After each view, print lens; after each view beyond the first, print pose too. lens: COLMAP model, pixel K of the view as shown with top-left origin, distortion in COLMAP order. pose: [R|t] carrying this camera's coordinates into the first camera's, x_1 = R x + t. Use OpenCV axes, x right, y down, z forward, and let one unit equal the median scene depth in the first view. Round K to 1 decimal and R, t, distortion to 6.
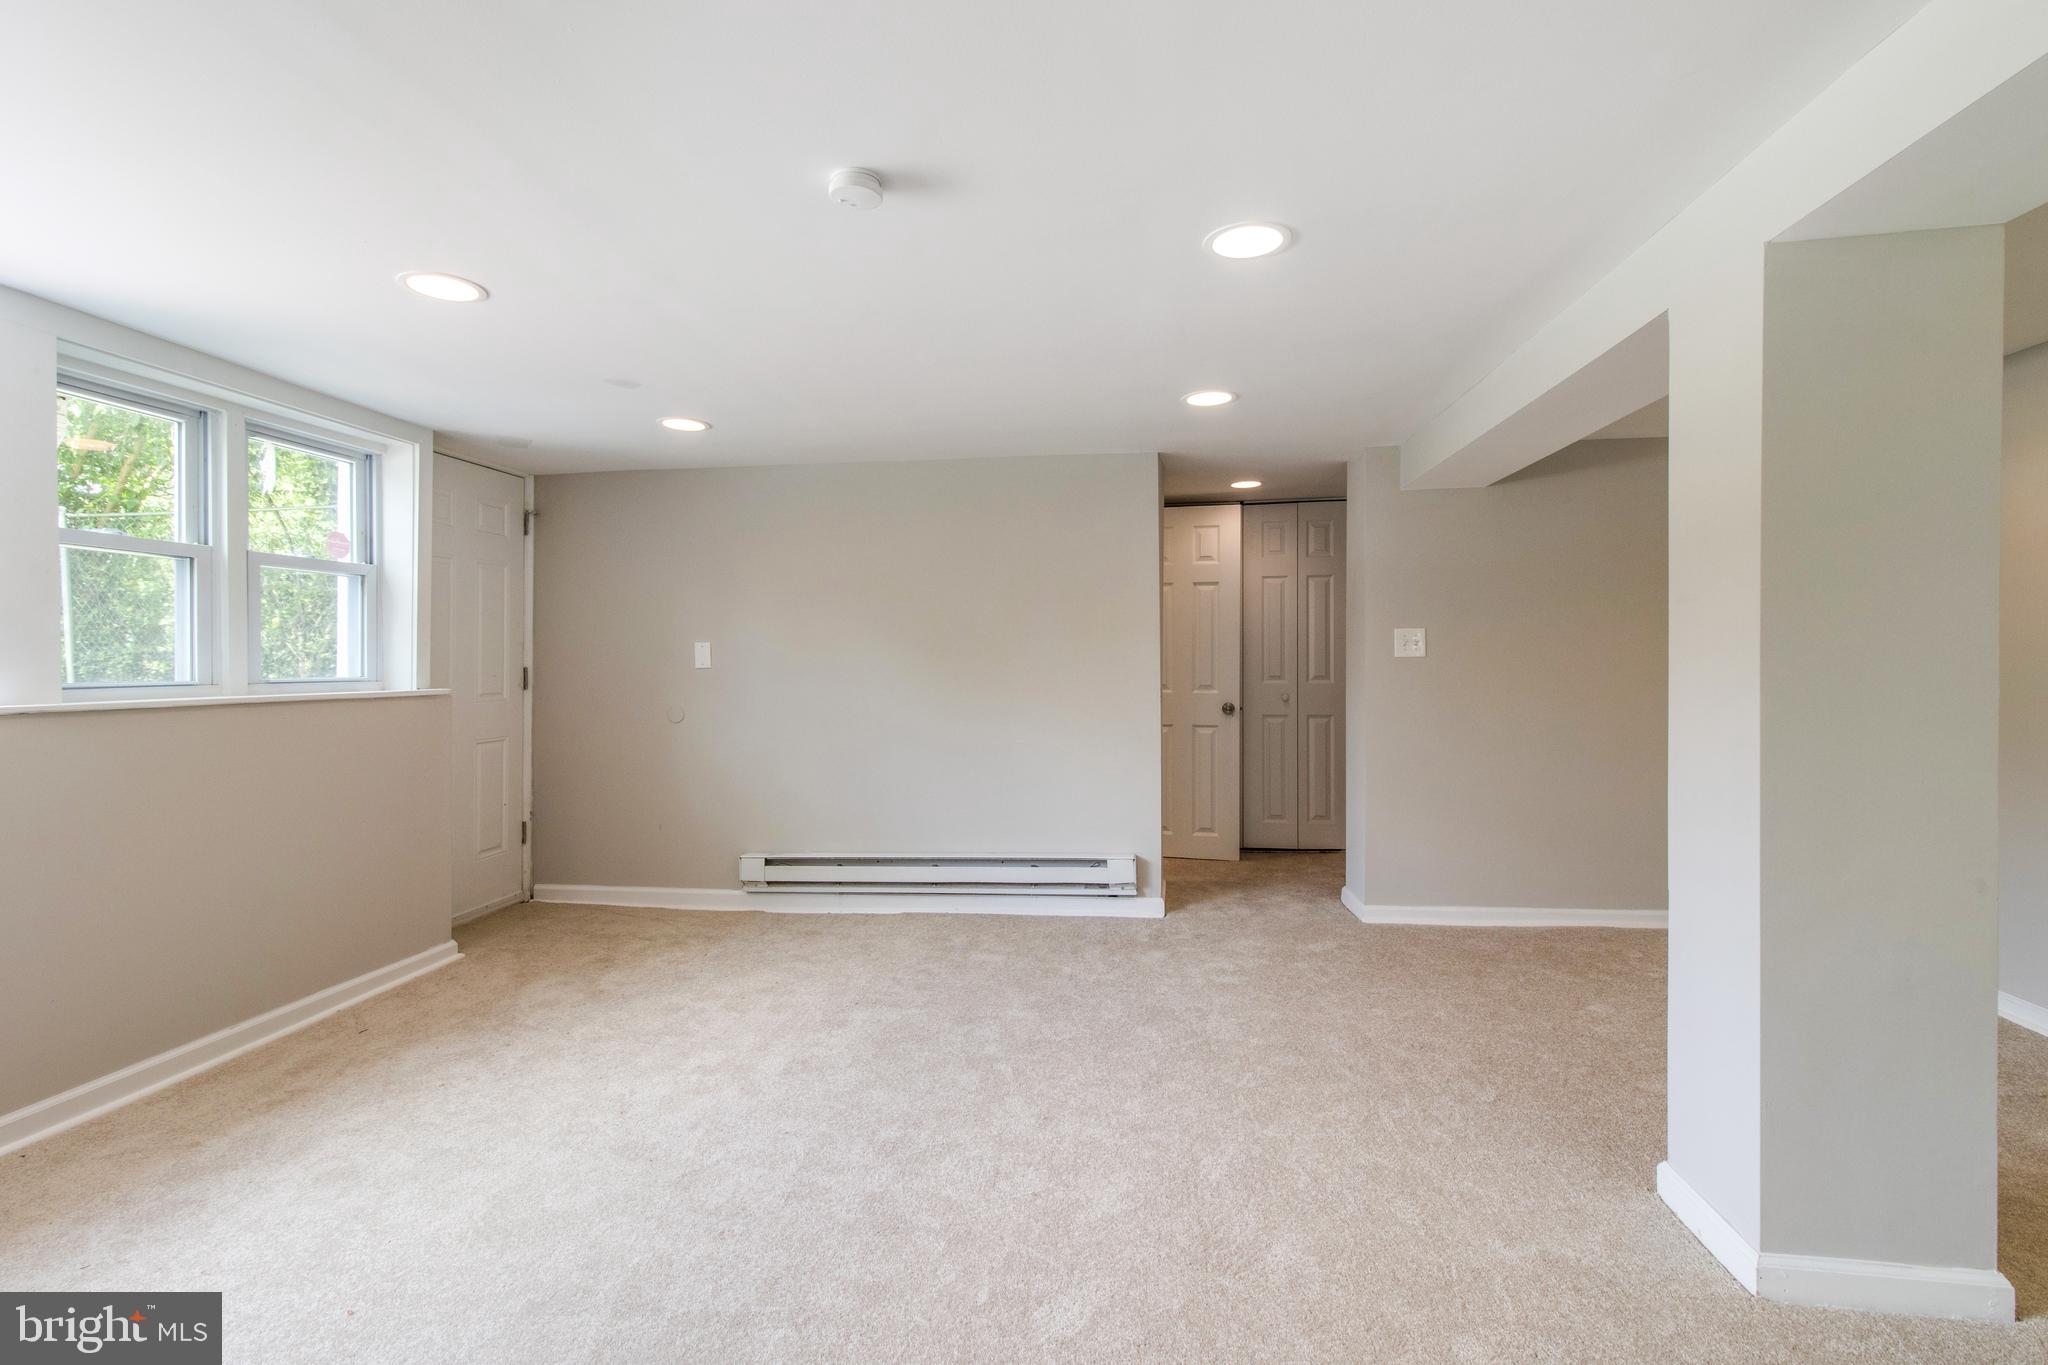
lens RADIAL K [[961.0, 0, 1028.5], [0, 961.0, 673.4], [0, 0, 1]] dist [0.015411, -0.005858]
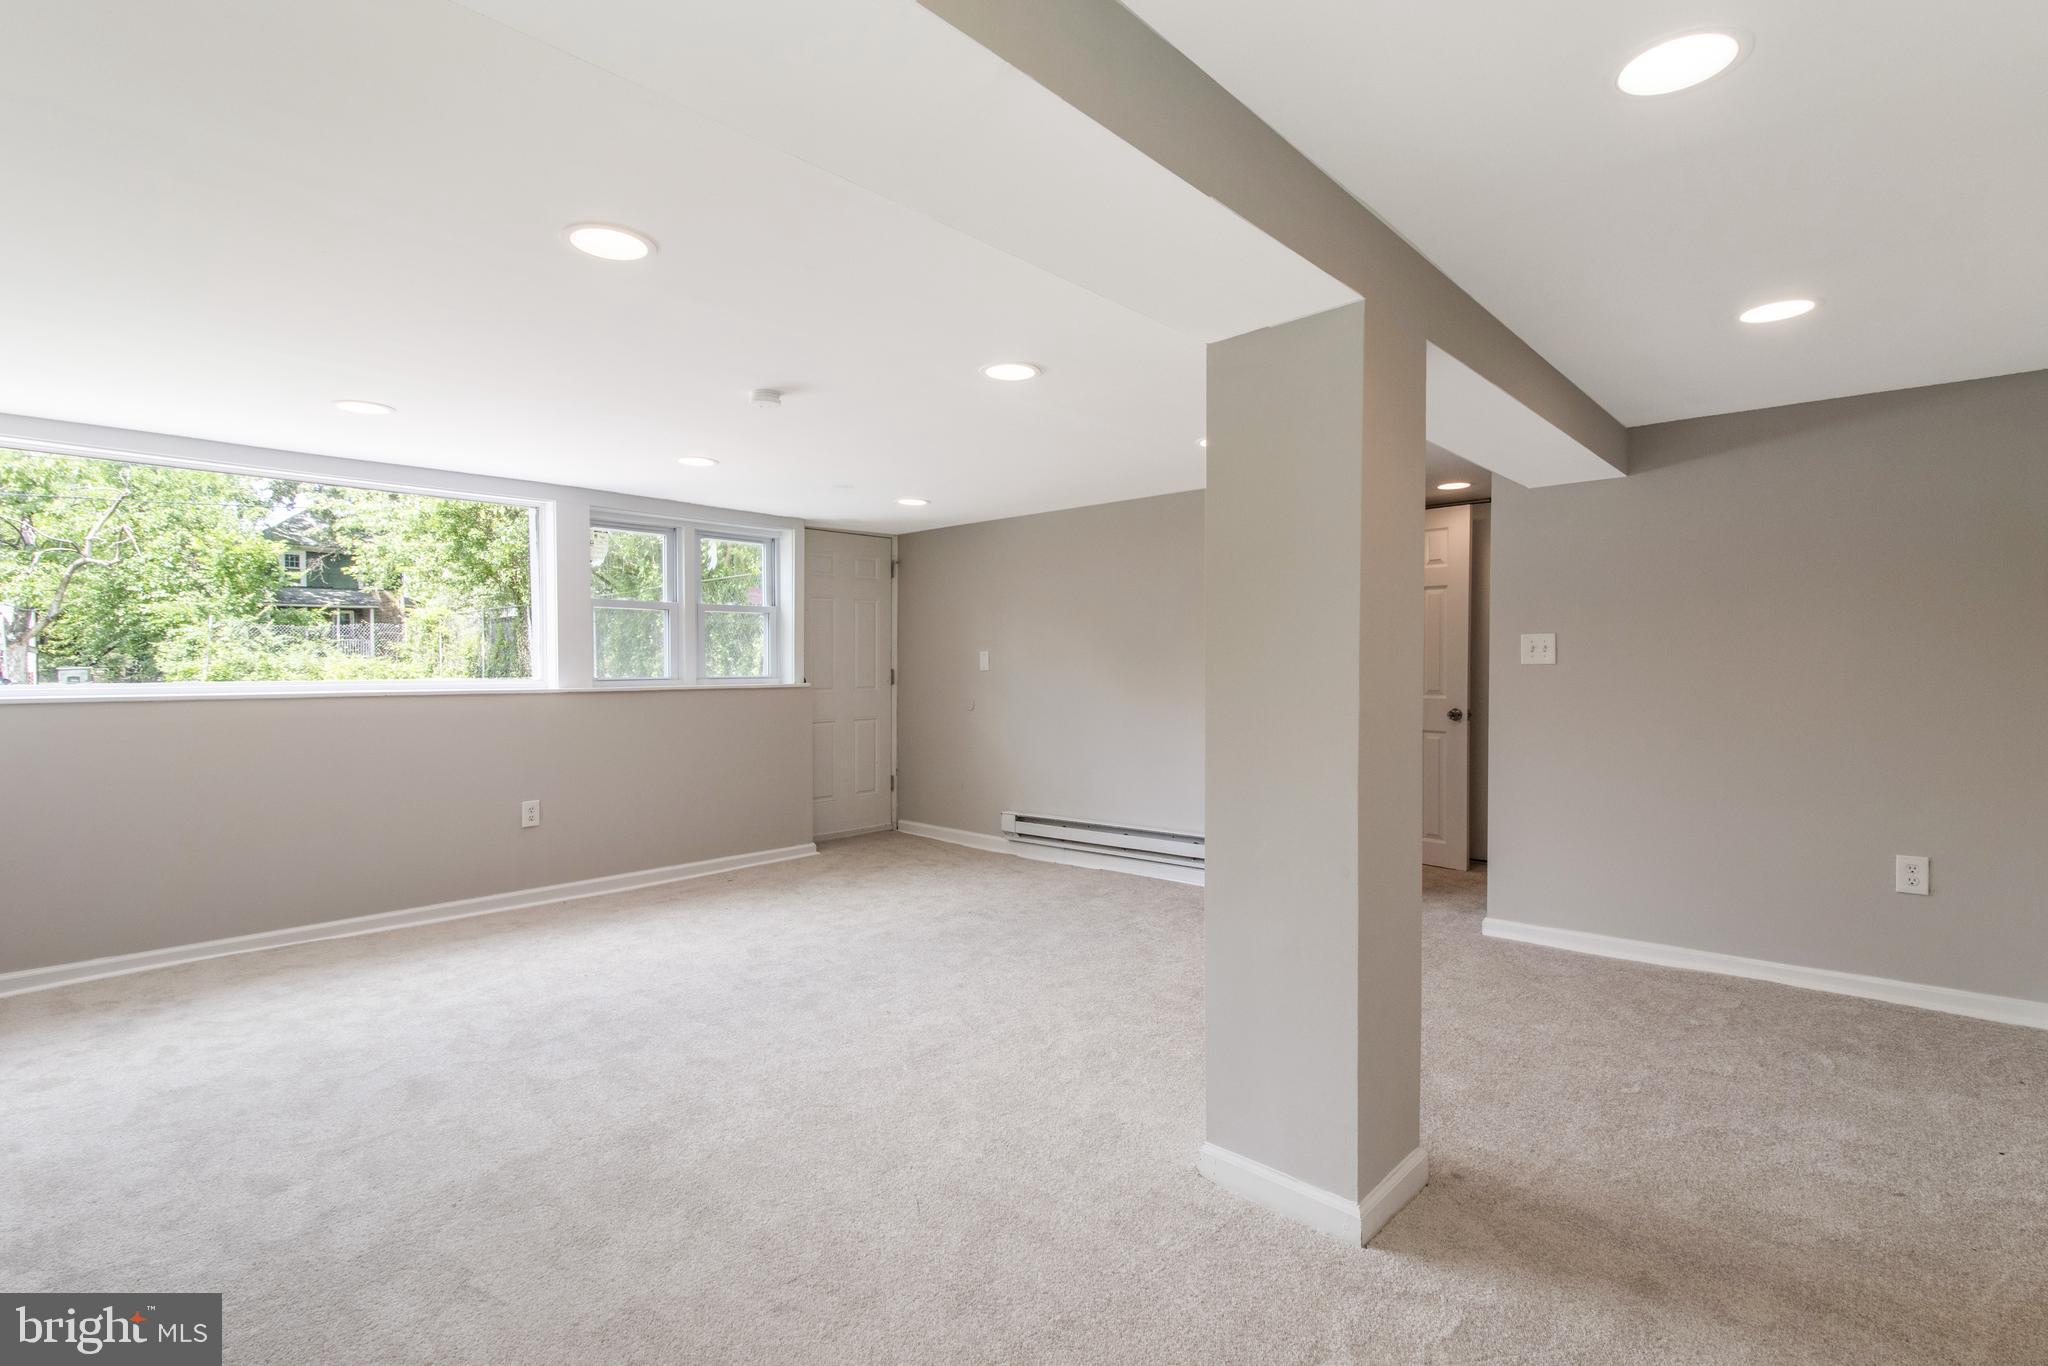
lens RADIAL K [[961.0, 0, 1027.6], [0, 961.0, 683.8], [0, 0, 1]] dist [0.015411, -0.005858]
pose [[0.815873, 0.014264, -0.578055, 0.610424], [-0.007196, 0.999869, 0.014516, -0.008533], [0.578186, -0.007684, 0.815868, -0.076549]]
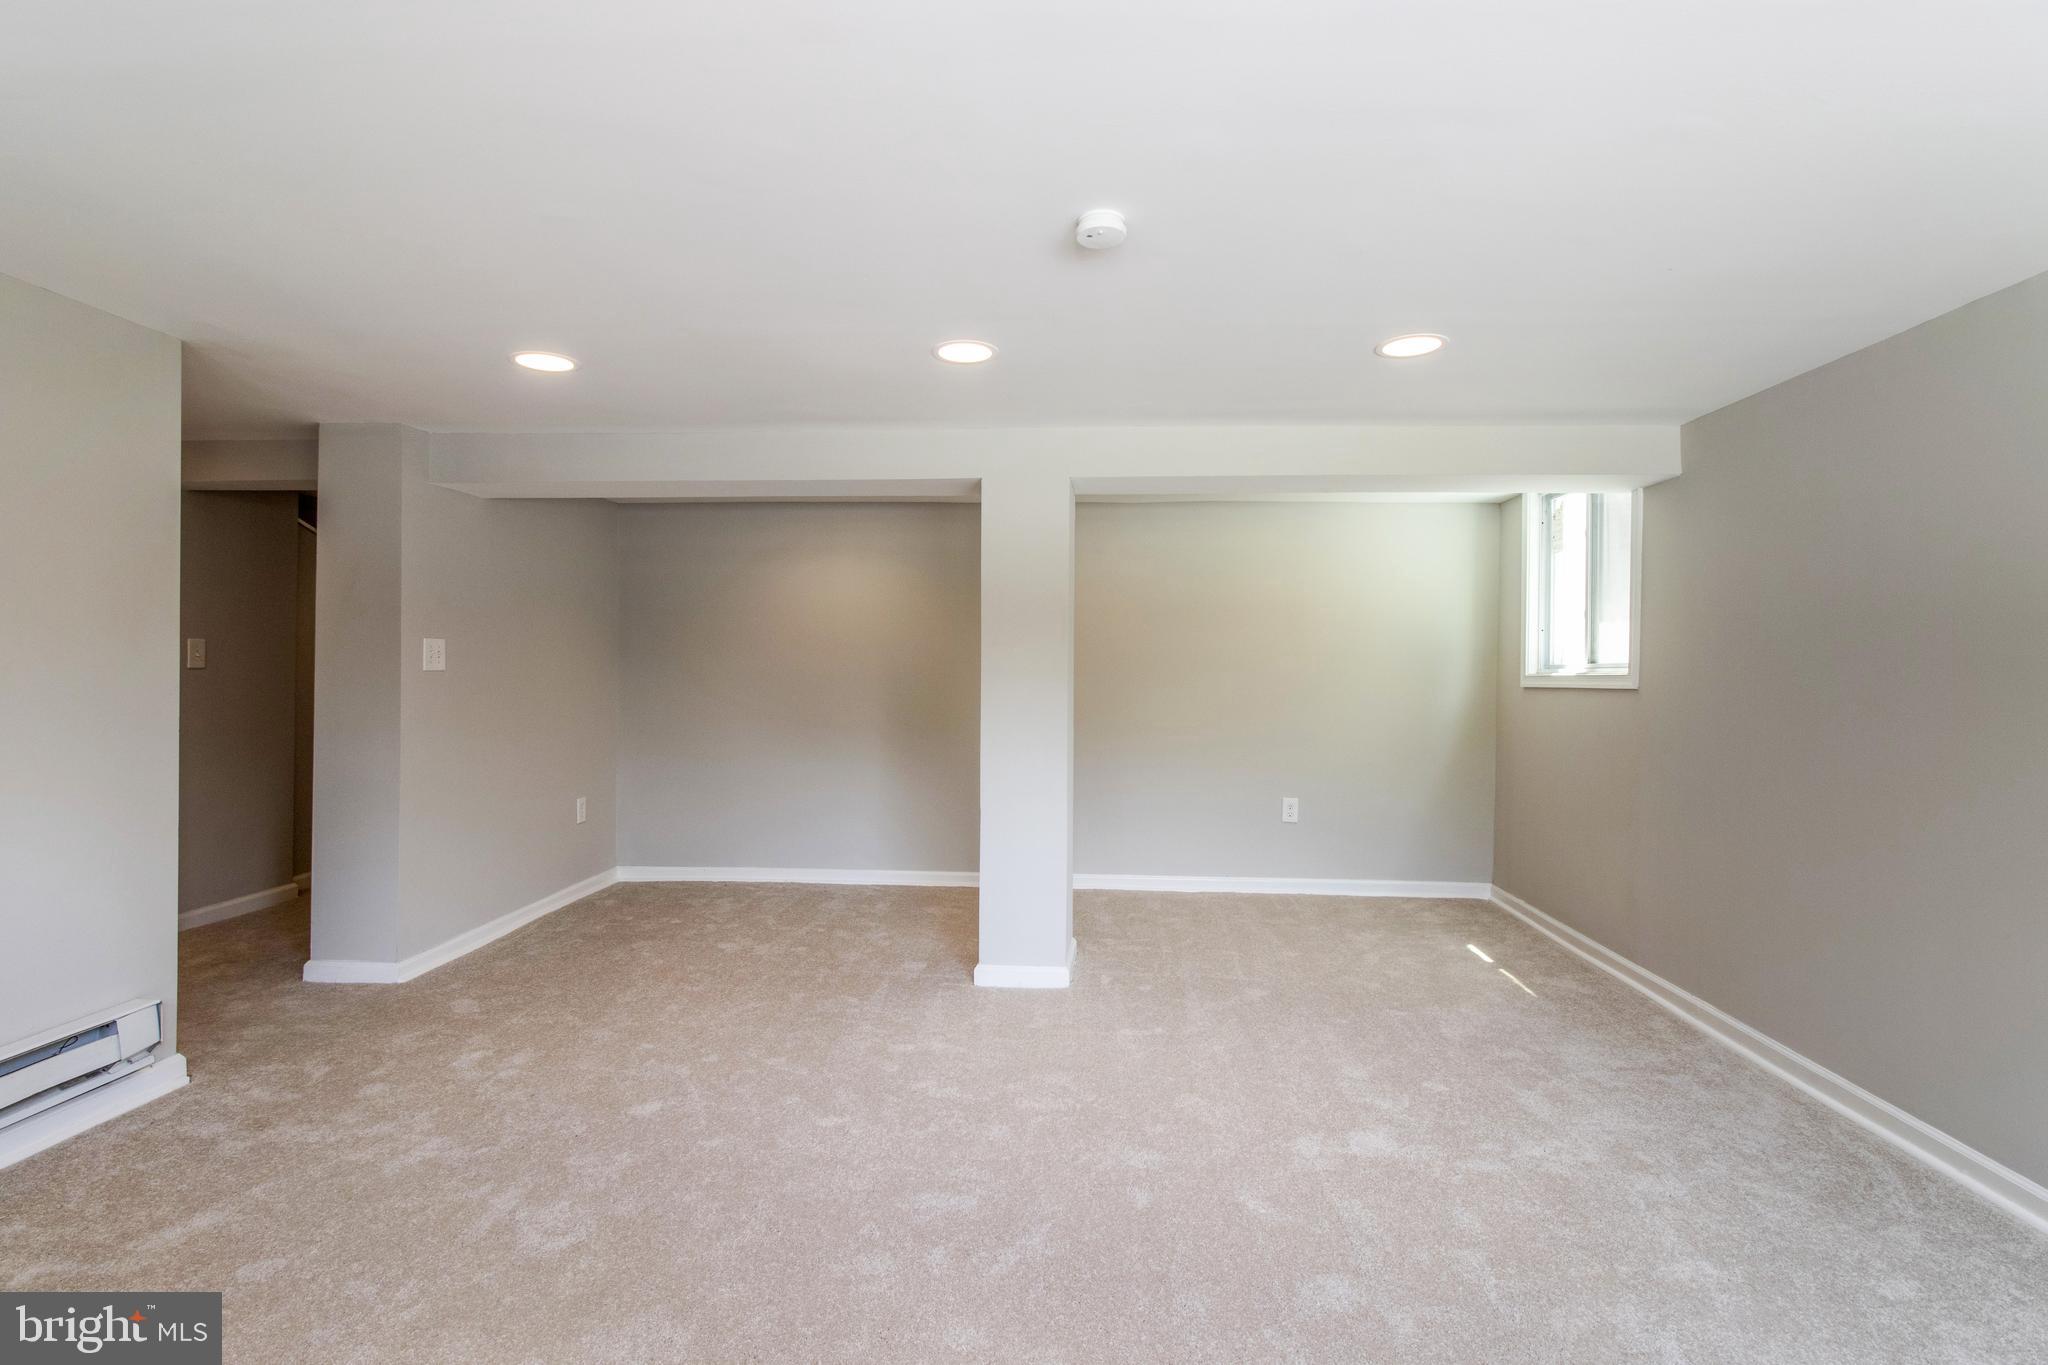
lens RADIAL K [[961.0, 0, 1022.6], [0, 961.0, 681.0], [0, 0, 1]] dist [0.015411, -0.005858]
pose [[-0.064630, -0.003018, 0.997905, -0.616151], [-0.000296, 0.999995, 0.003005, -0.011551], [-0.997909, -0.000101, -0.064631, 0.582400]]
